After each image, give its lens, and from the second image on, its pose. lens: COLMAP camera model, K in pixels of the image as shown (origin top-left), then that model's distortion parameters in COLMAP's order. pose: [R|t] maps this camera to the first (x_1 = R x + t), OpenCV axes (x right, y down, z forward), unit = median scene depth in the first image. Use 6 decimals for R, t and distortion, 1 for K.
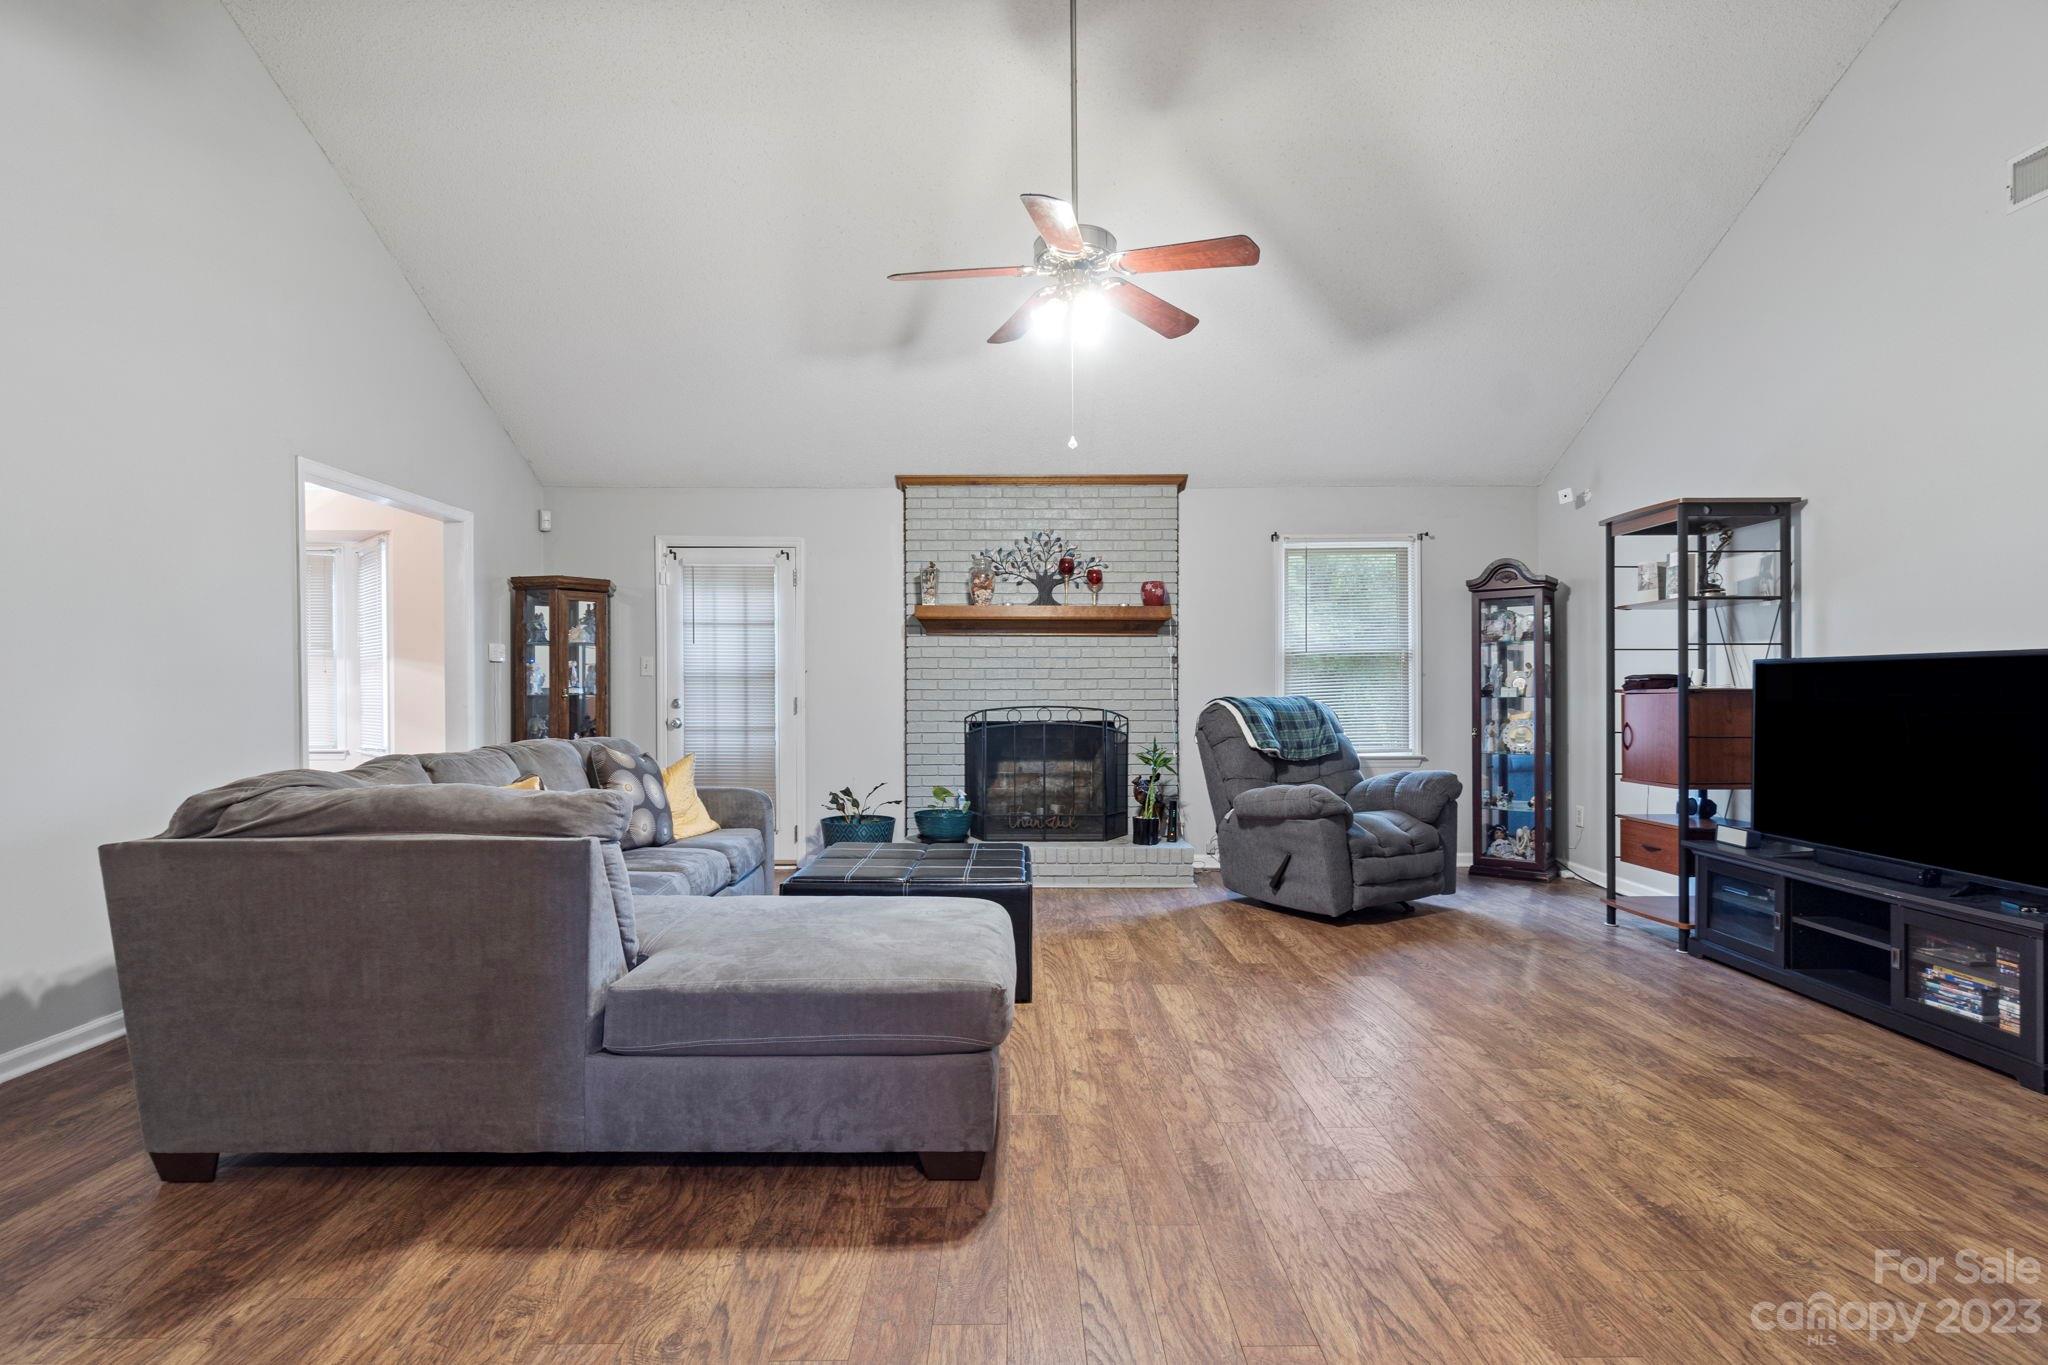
lens RADIAL K [[999.1, 0, 1018.4], [0, 999.1, 690.3], [0, 0, 1]] dist [0.000241, 0.000032]
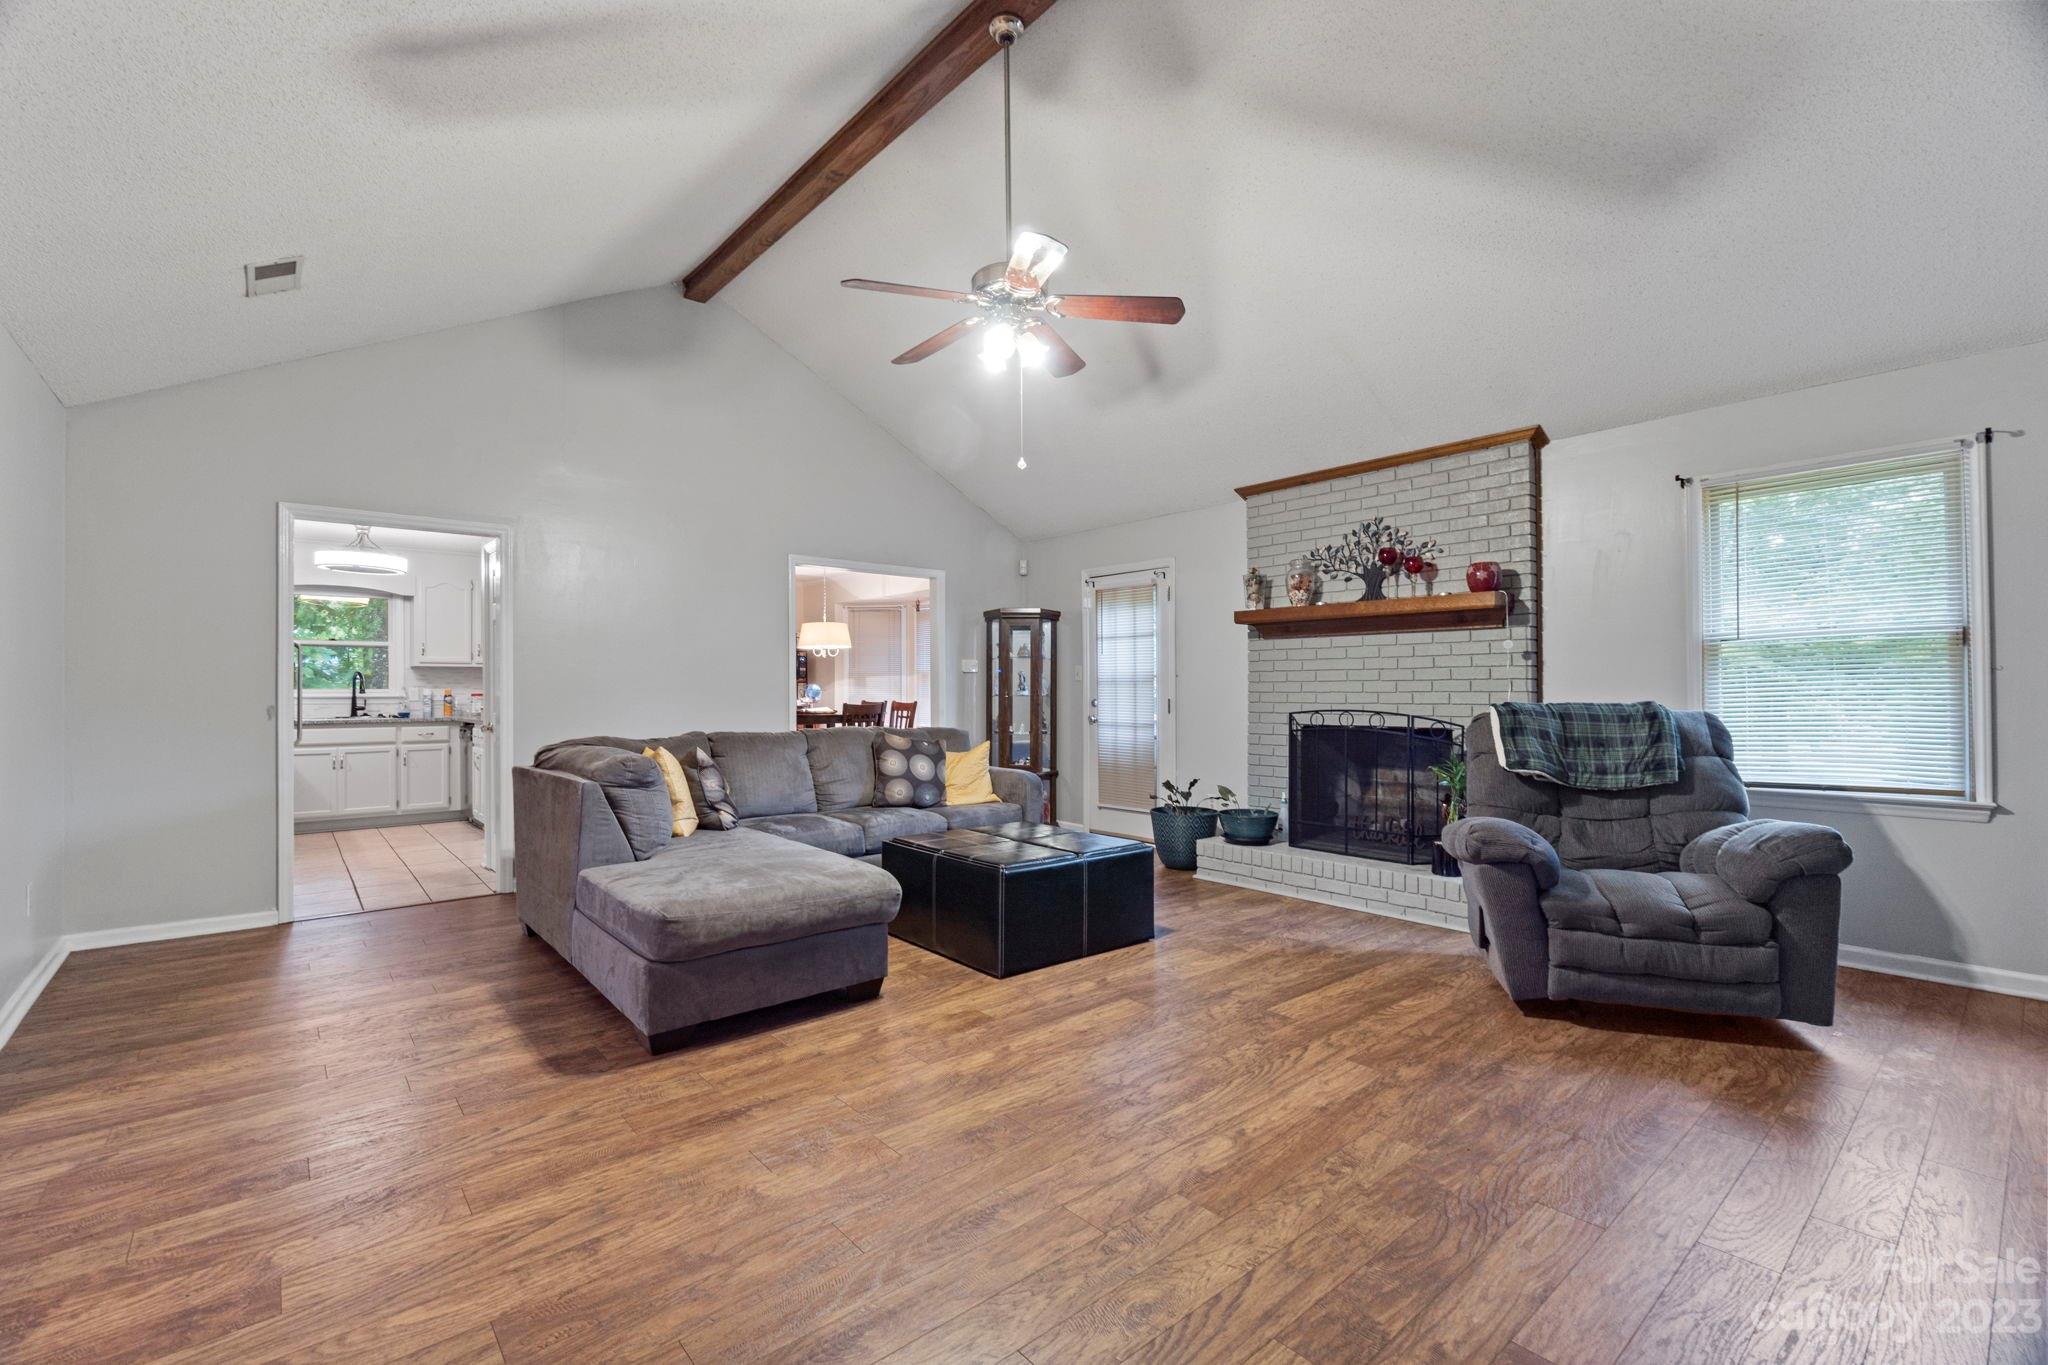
lens RADIAL K [[888.3, 0, 1018.1], [0, 888.3, 675.4], [0, 0, 1]] dist [-0.004845, -0.000215]
pose [[0.639743, -0.012688, -0.768484, 0.561661], [0.000754, 0.999874, -0.015881, -0.003926], [0.768589, 0.009580, 0.639672, 0.279937]]
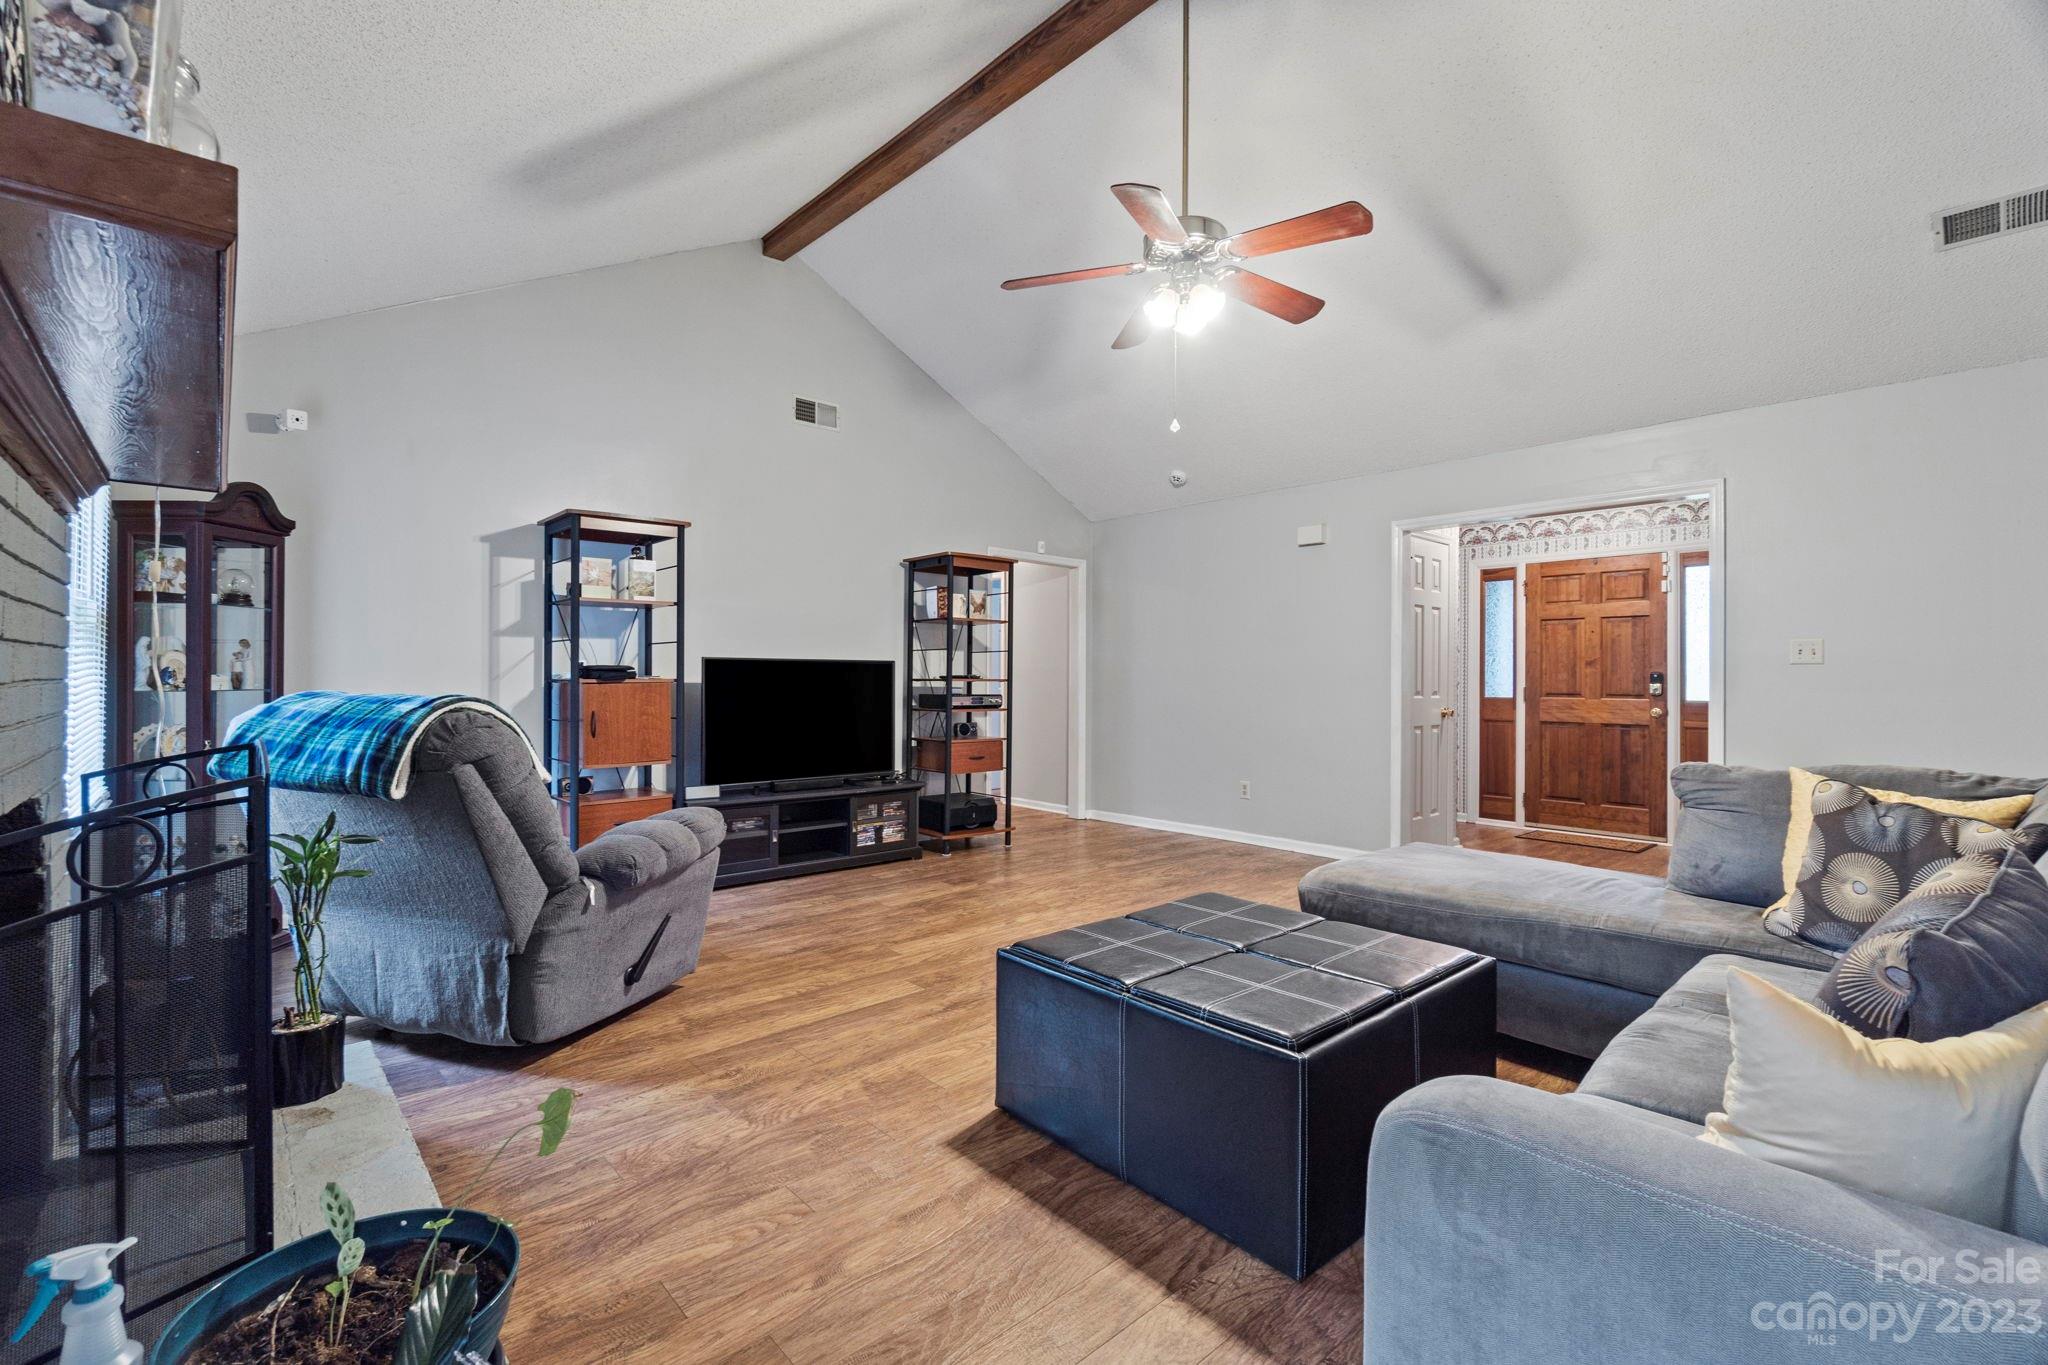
lens RADIAL K [[888.3, 0, 1018.1], [0, 888.3, 675.4], [0, 0, 1]] dist [-0.004845, -0.000215]
pose [[-0.654863, 0.003204, 0.755741, -0.351298], [0.000431, 0.999992, -0.003866, -0.000501], [-0.755747, -0.002206, -0.654860, 1.199946]]
